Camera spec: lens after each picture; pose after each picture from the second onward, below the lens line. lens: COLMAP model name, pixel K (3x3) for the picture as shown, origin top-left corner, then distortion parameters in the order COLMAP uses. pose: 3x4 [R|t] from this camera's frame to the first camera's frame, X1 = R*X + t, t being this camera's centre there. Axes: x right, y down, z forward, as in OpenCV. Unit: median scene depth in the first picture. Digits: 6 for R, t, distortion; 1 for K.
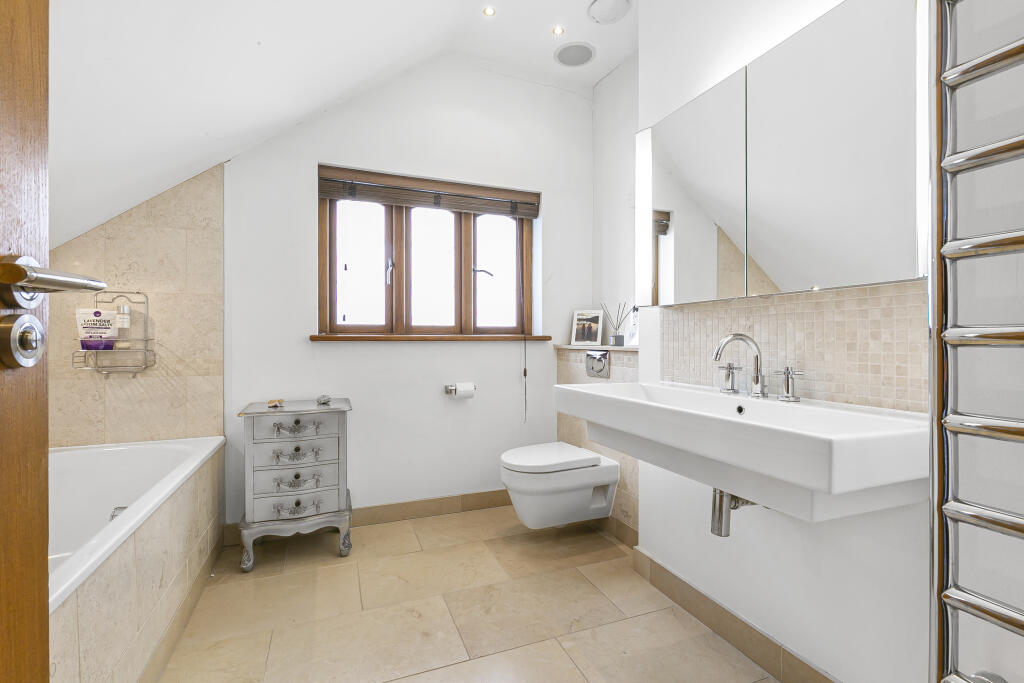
lens RADIAL K [[465.3, 0, 510.7], [0, 465.3, 322.1], [0, 0, 1]] dist [-0.000926, -0.000104]
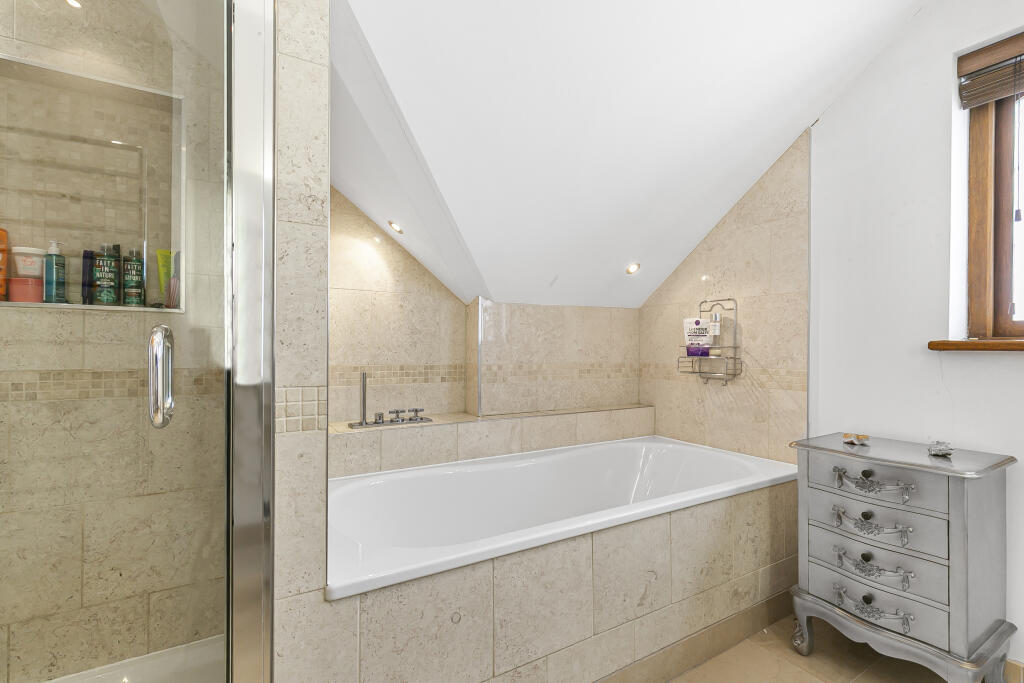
lens RADIAL K [[469.8, 0, 512.0], [0, 469.8, 341.5], [0, 0, 1]] dist [-0.000135, 0.000063]
pose [[0.176314, -0.008271, -0.984299, 0.095872], [0.029772, 0.999552, -0.003066, 0.015622], [0.983884, -0.028764, 0.176481, 0.373561]]
